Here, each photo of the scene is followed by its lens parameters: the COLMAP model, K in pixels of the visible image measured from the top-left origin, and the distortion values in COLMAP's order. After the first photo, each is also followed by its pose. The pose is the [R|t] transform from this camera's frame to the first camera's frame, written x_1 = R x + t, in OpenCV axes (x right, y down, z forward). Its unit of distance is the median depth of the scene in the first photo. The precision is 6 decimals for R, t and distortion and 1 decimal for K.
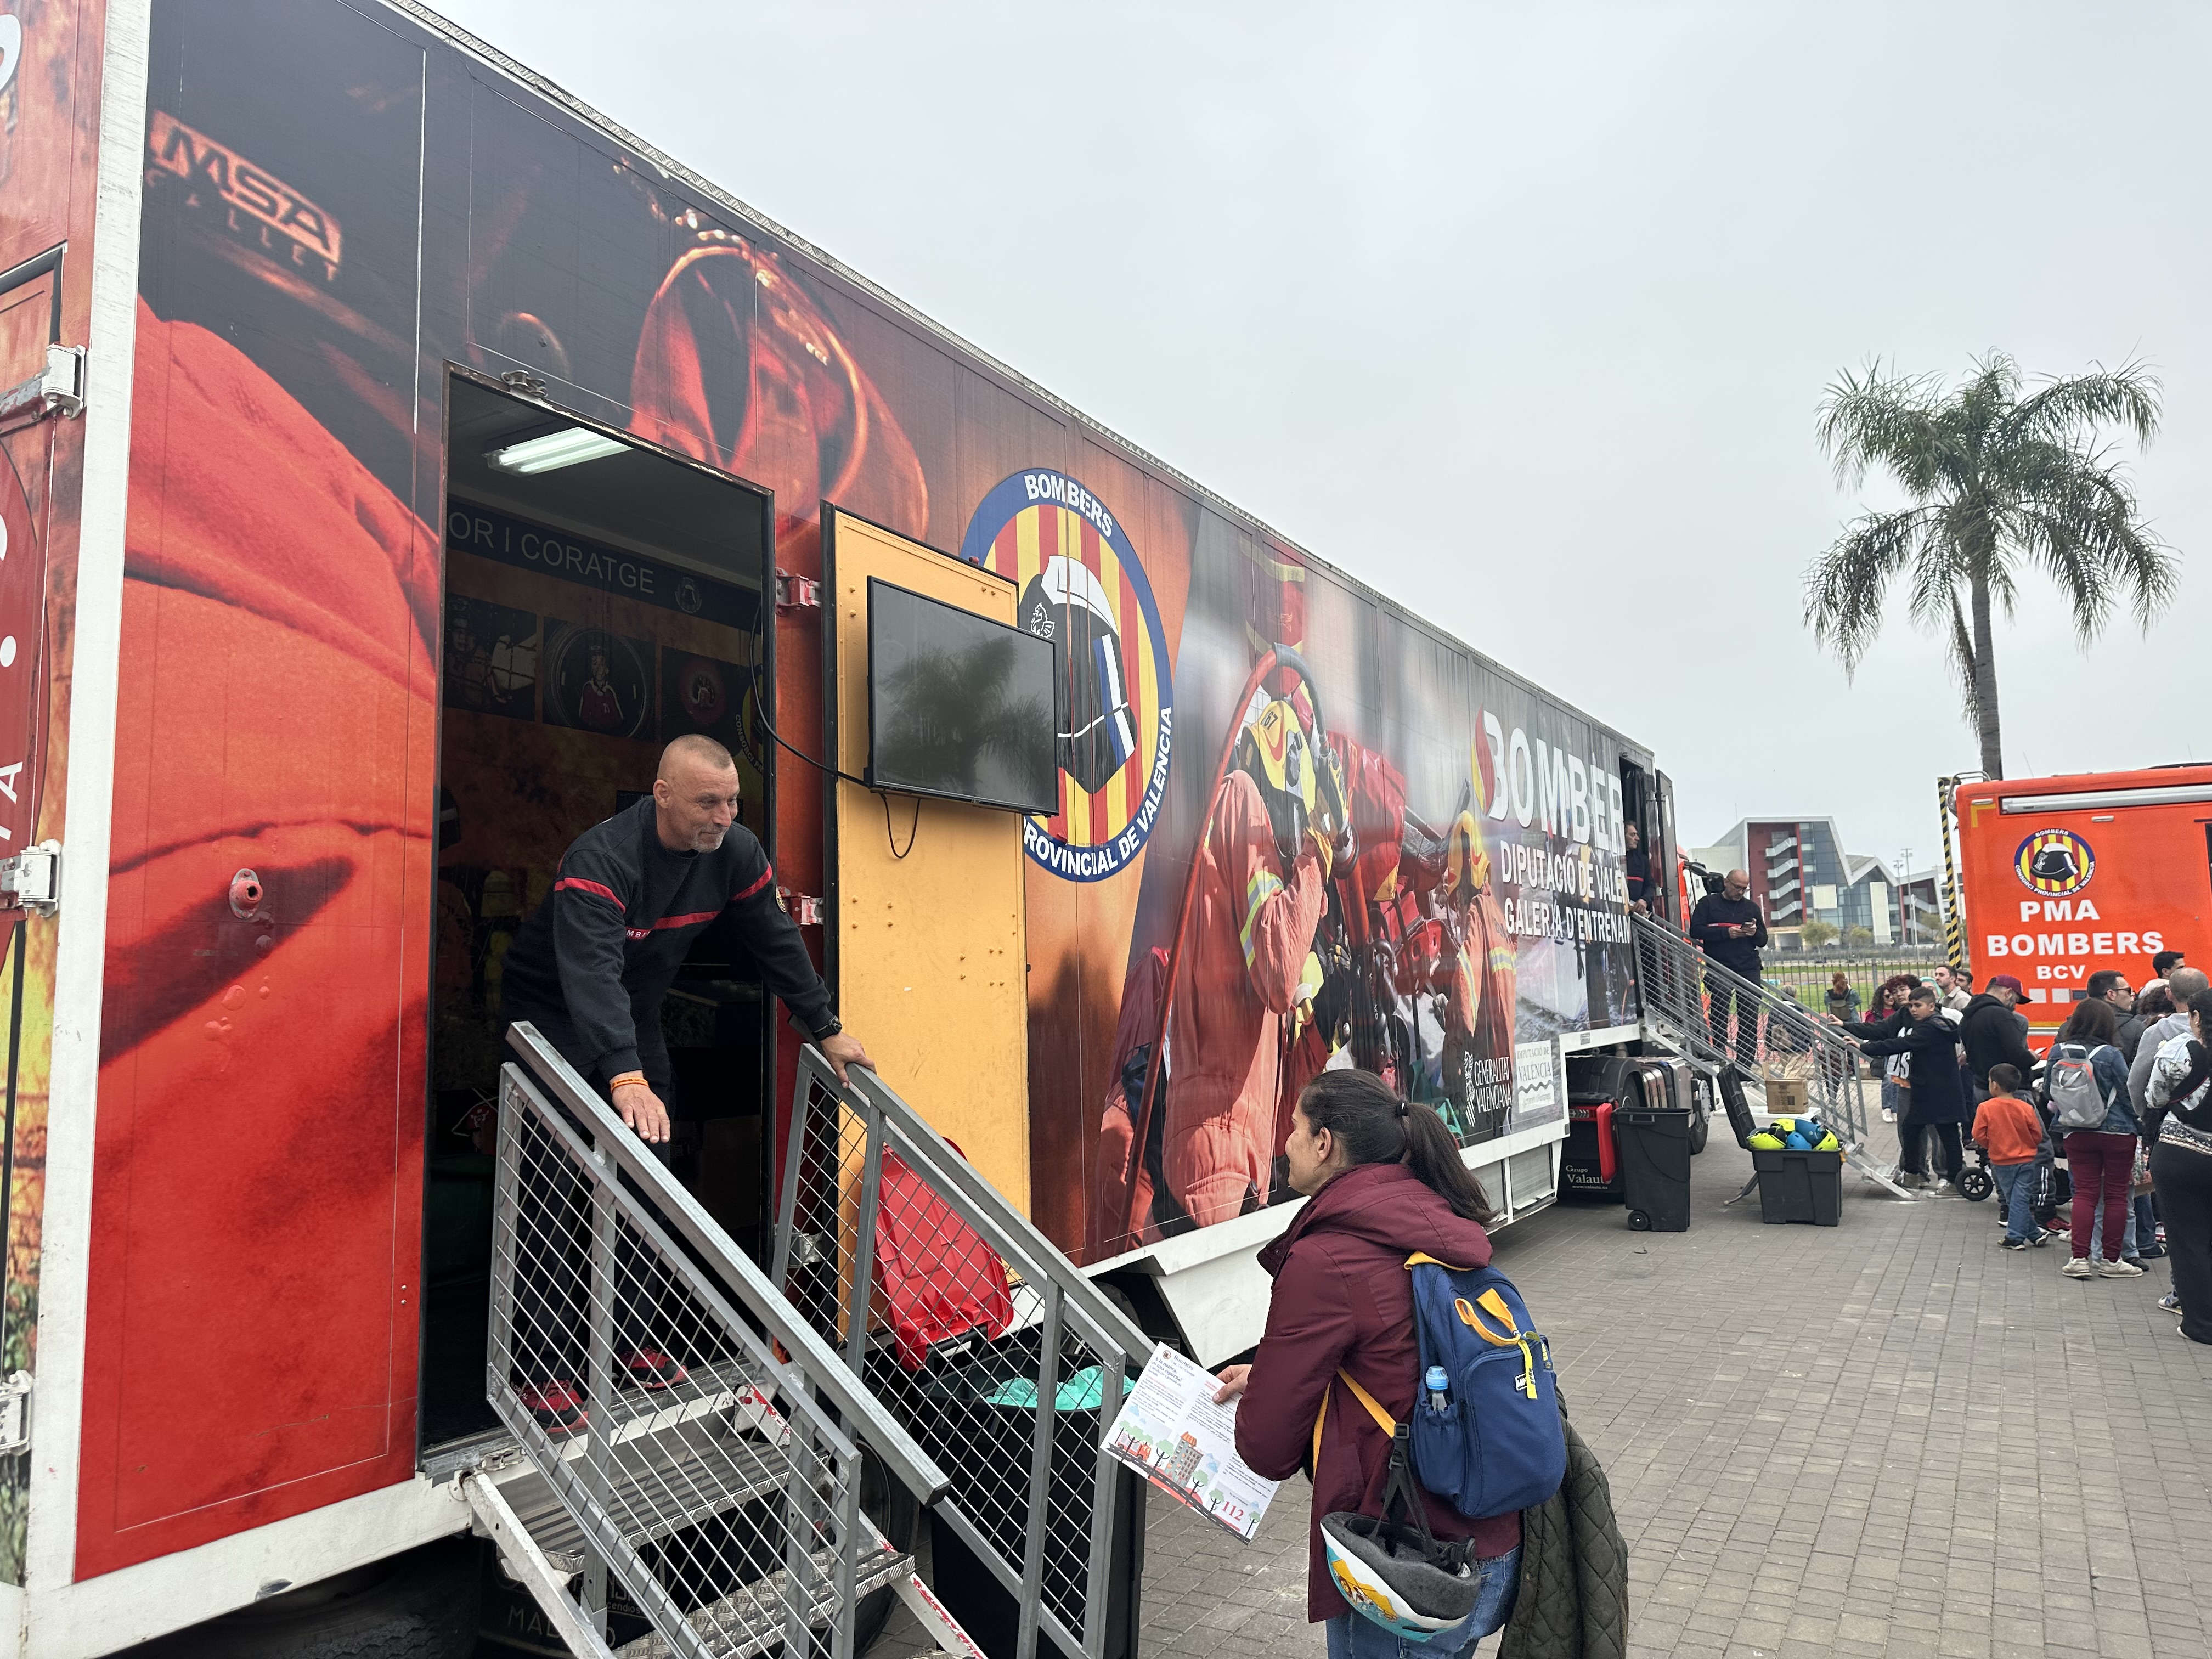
lens RADIAL K [[1525.9, 0, 1100.3], [0, 1525.9, 846.6], [0, 0, 1]] dist [0.141972, -0.238427]
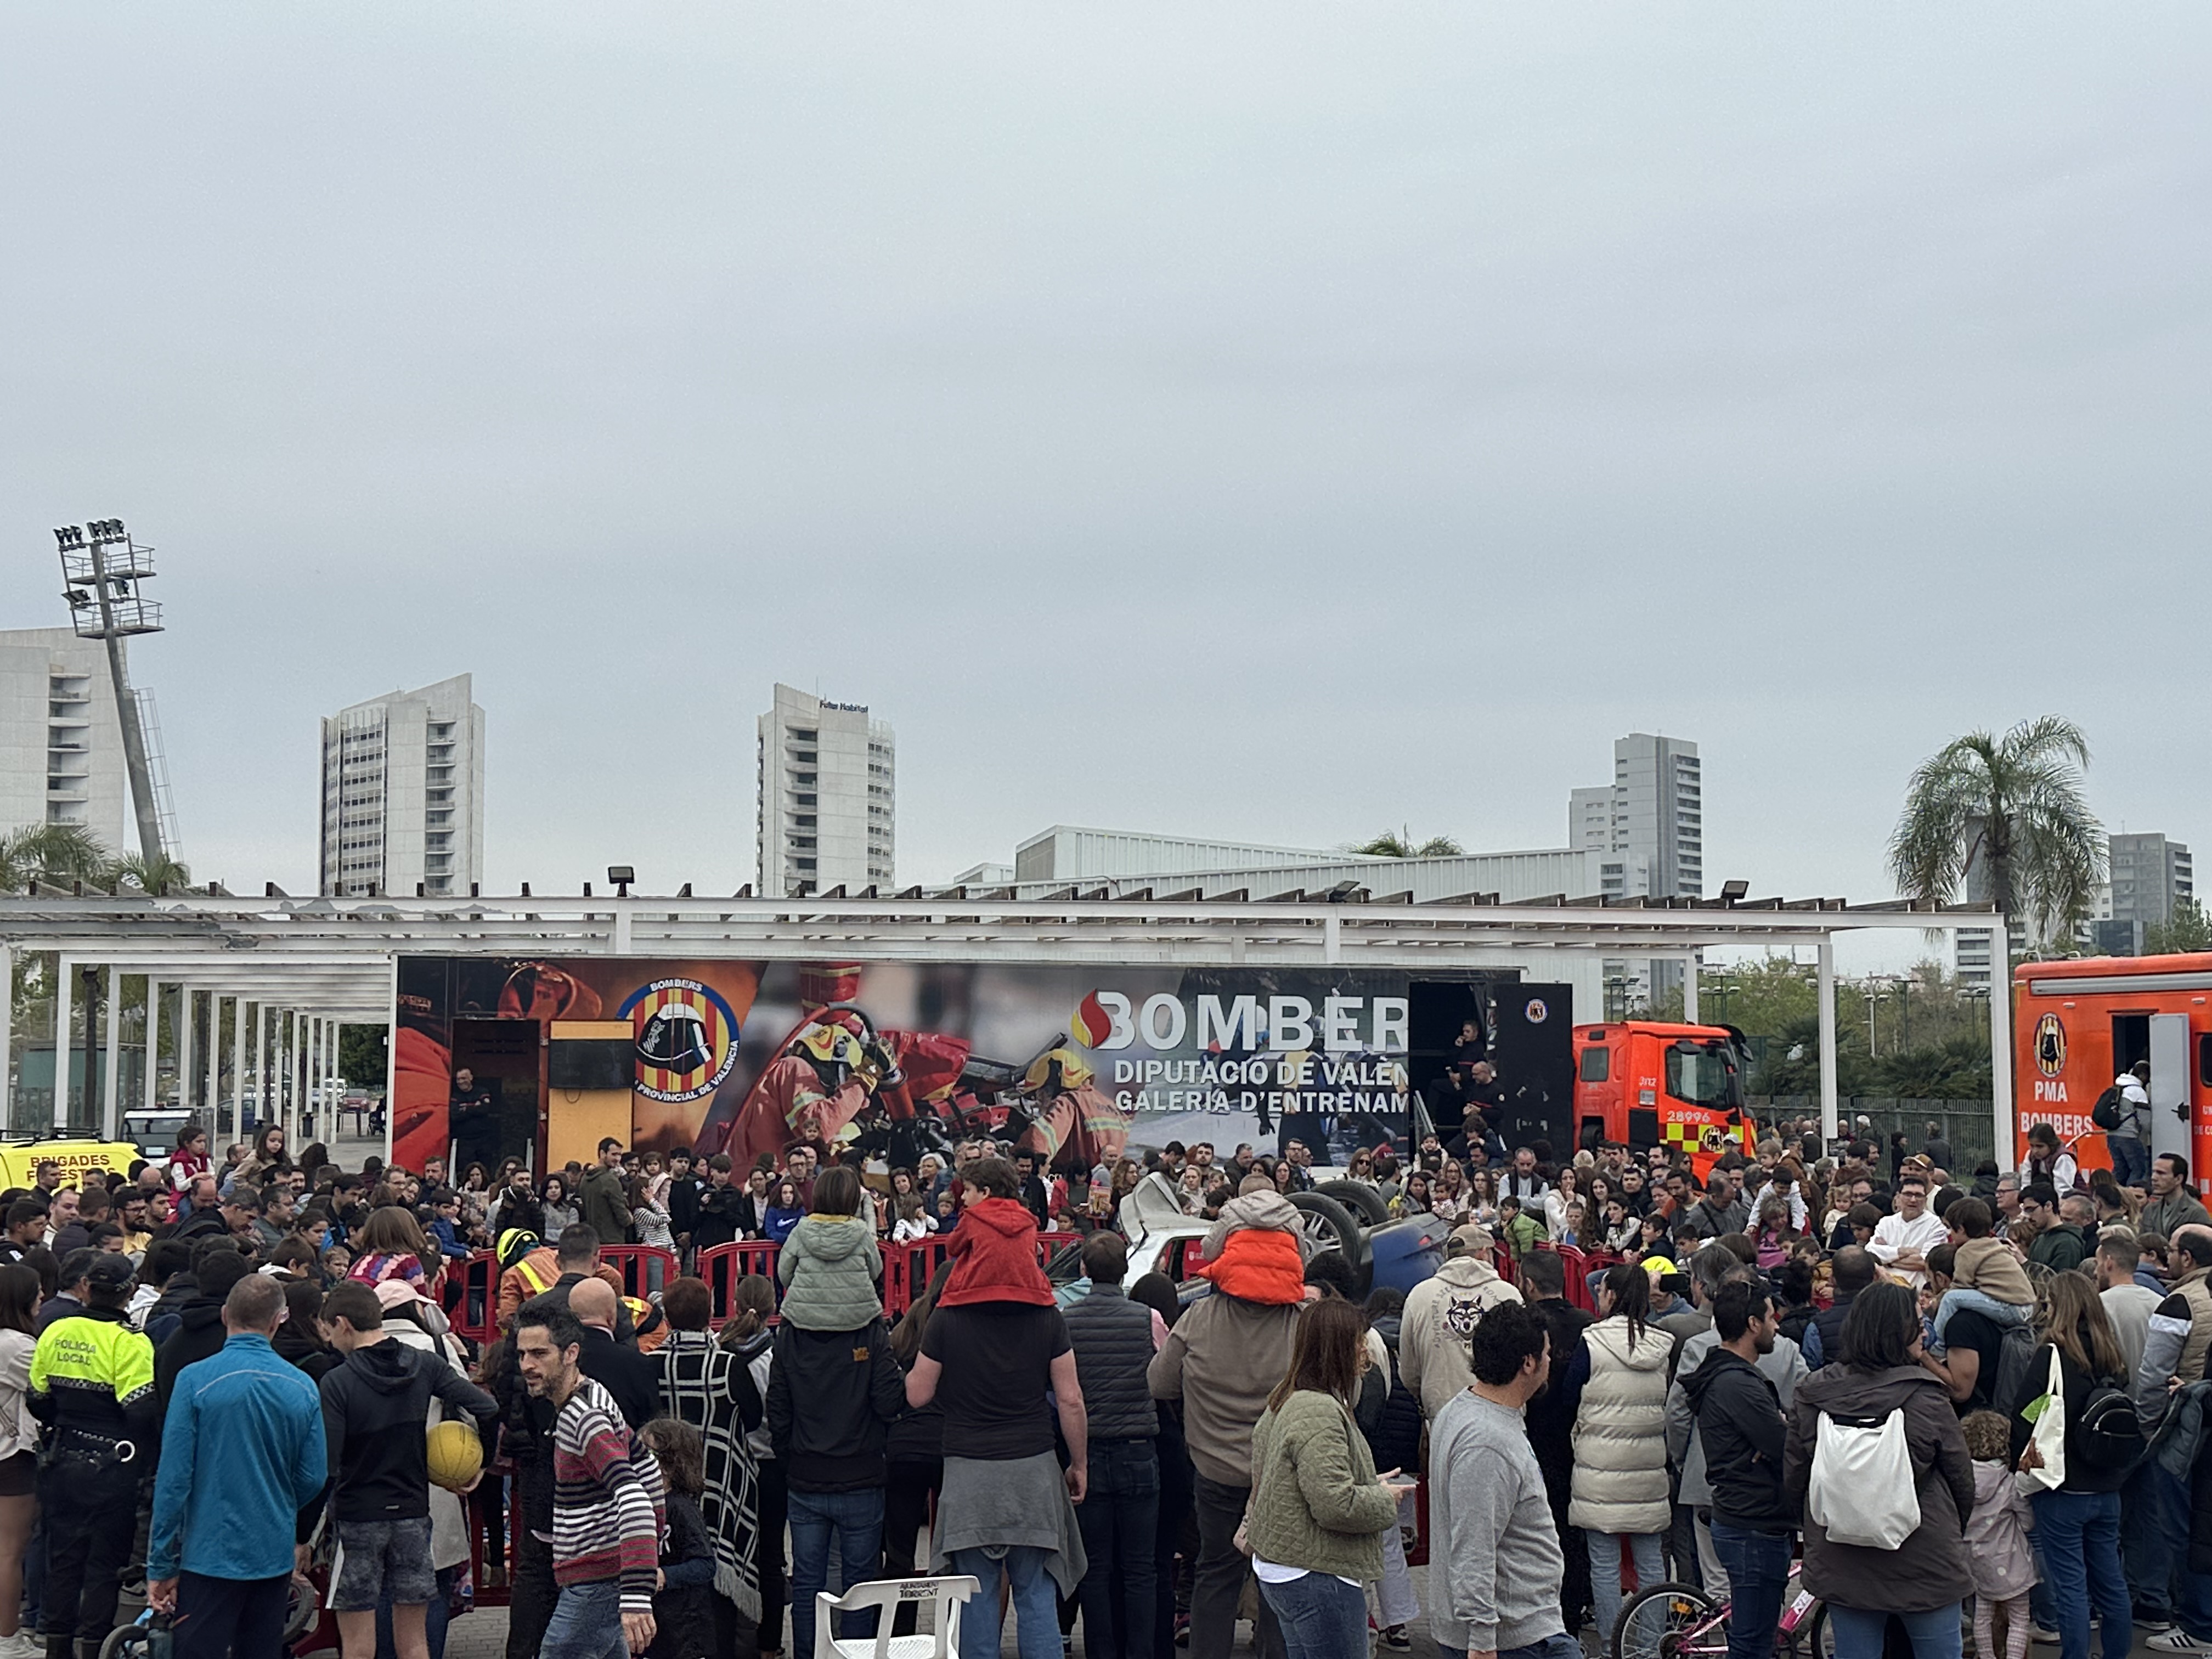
lens RADIAL K [[2990.5, 0, 1106.0], [0, 2990.5, 829.5], [0, 0, 1]] dist [0.111168, 0.112394]
pose [[0.667014, -0.032198, -0.744349, 4.246838], [0.047147, 0.998888, -0.000961, -0.402604], [0.743552, -0.034453, 0.667790, -2.042316]]
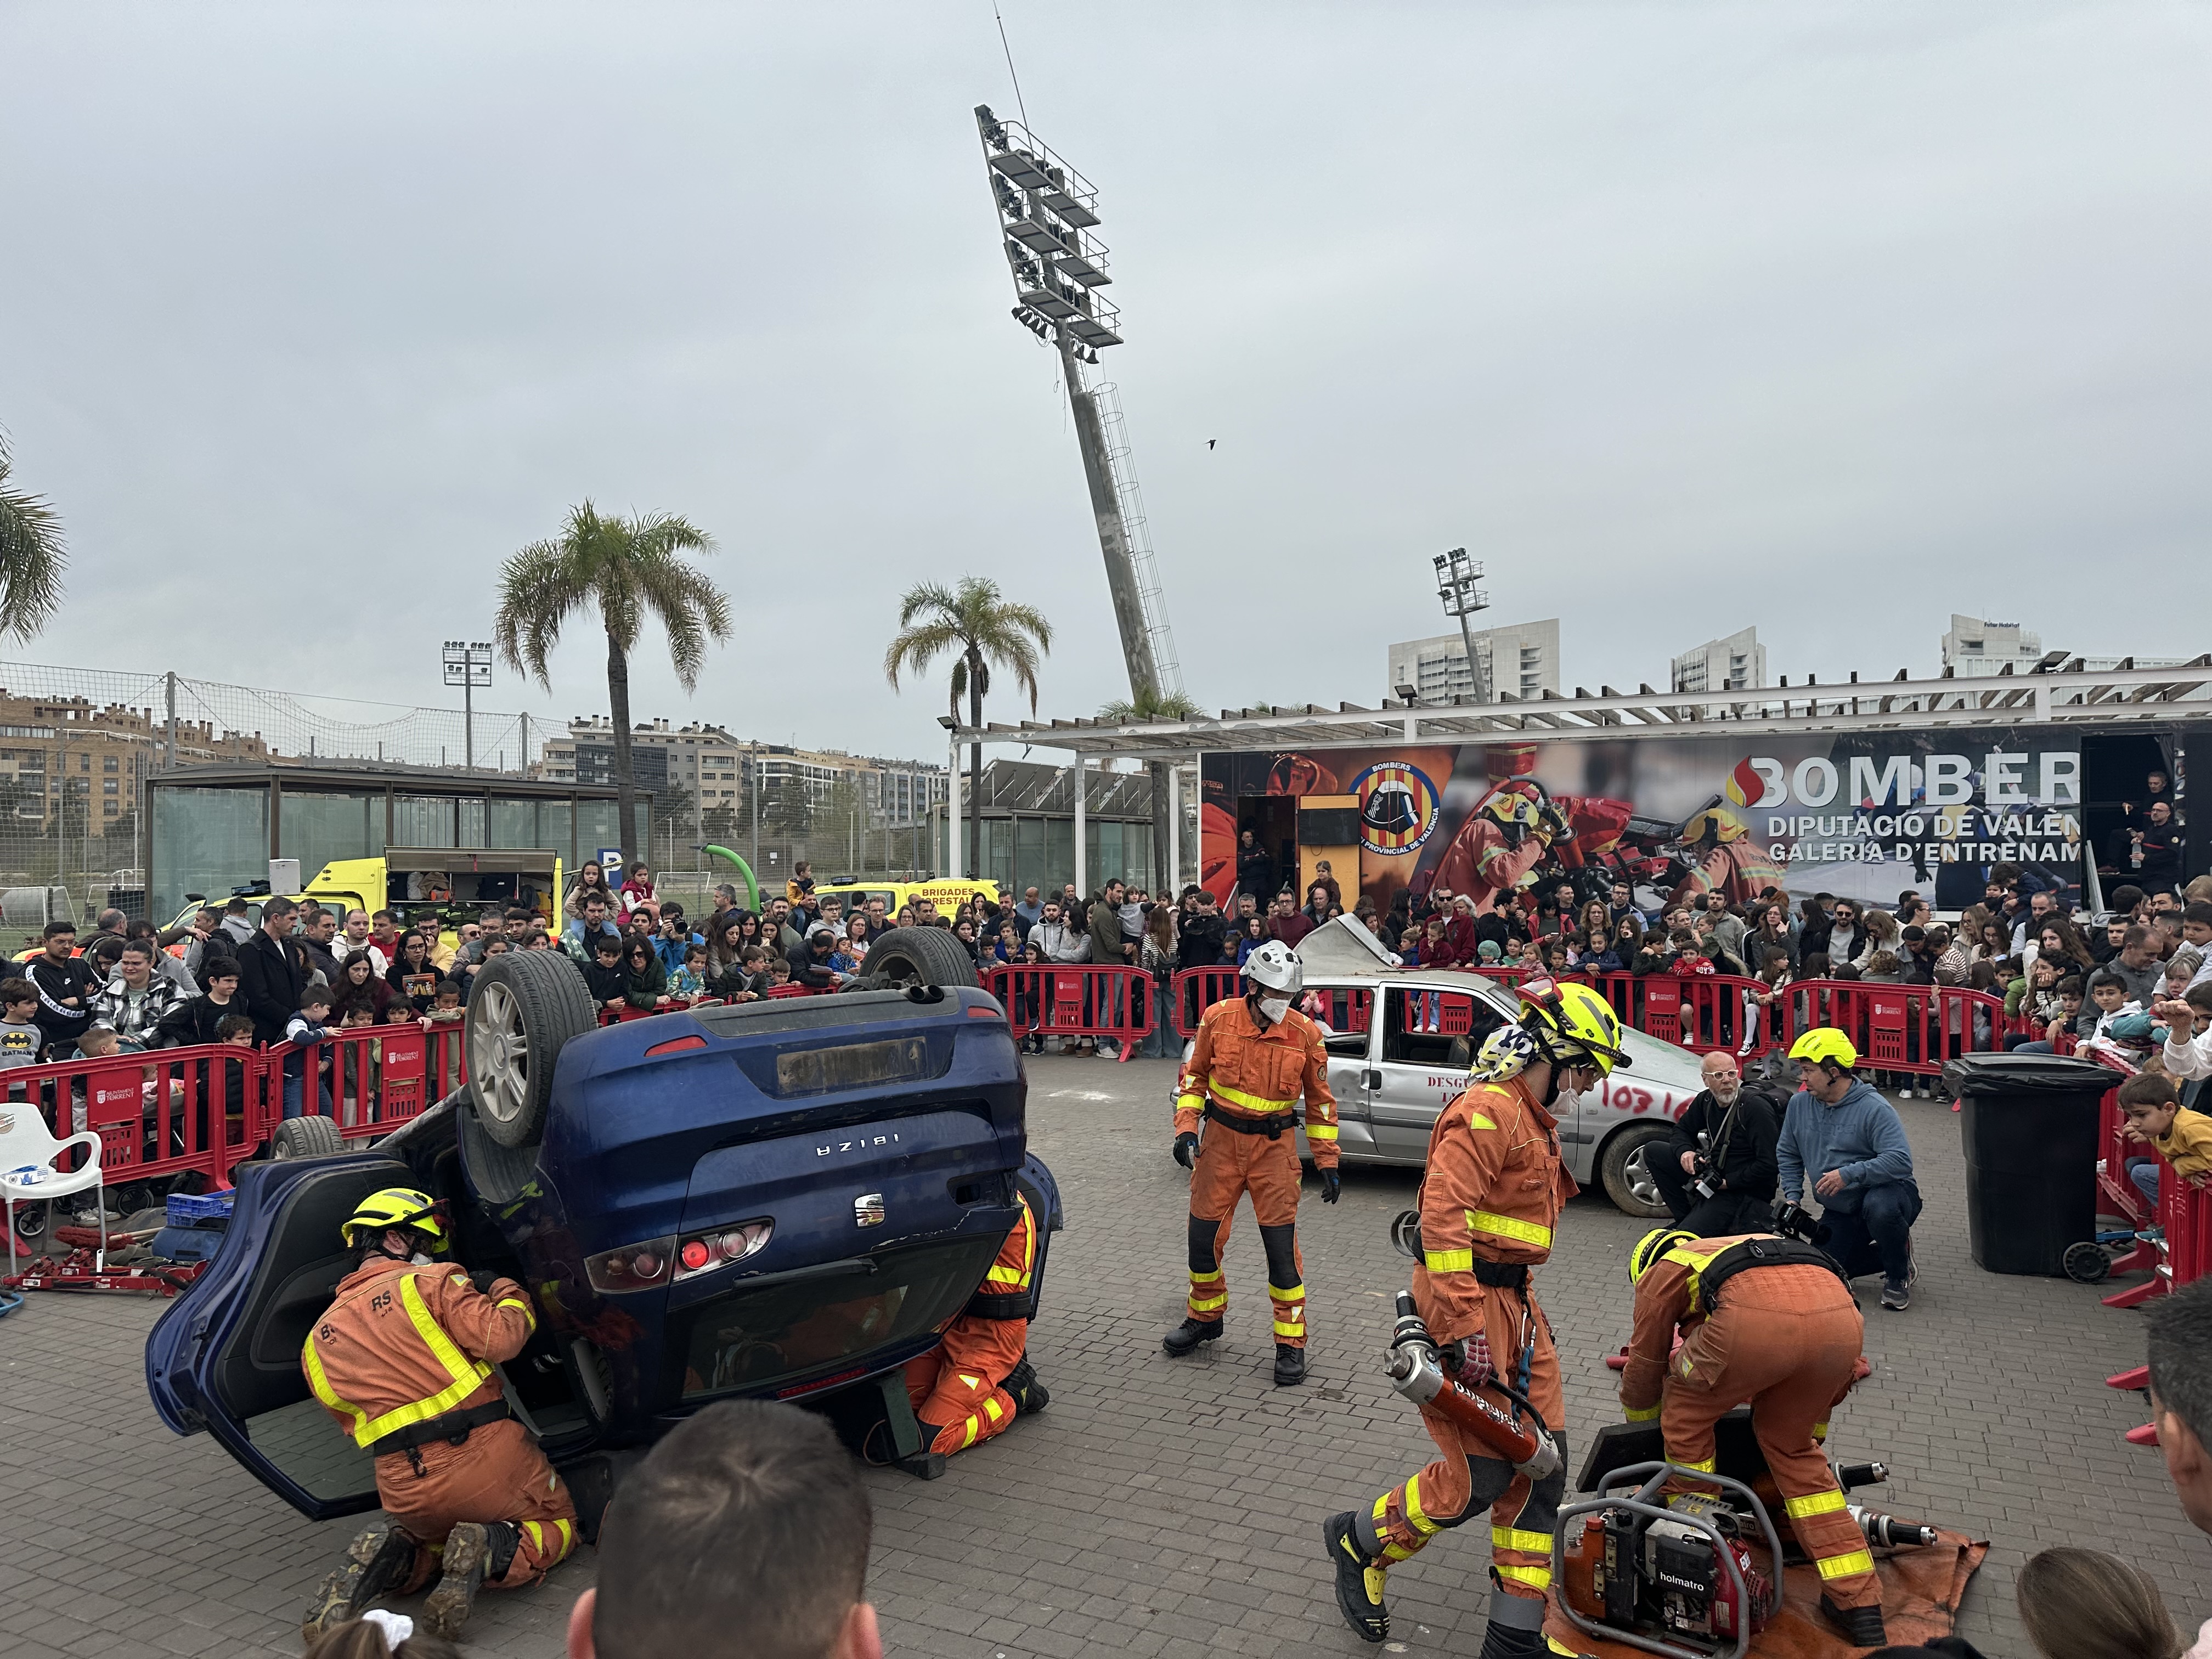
lens RADIAL K [[1501.0, 0, 1049.2], [0, 1501.0, 847.8], [0, 0, 1]] dist [0.000684, -0.035145]
pose [[0.051849, 0.021020, -0.998434, 3.283474], [0.093876, 0.995249, 0.025828, -0.156961], [0.994233, -0.095068, 0.049630, -0.148564]]
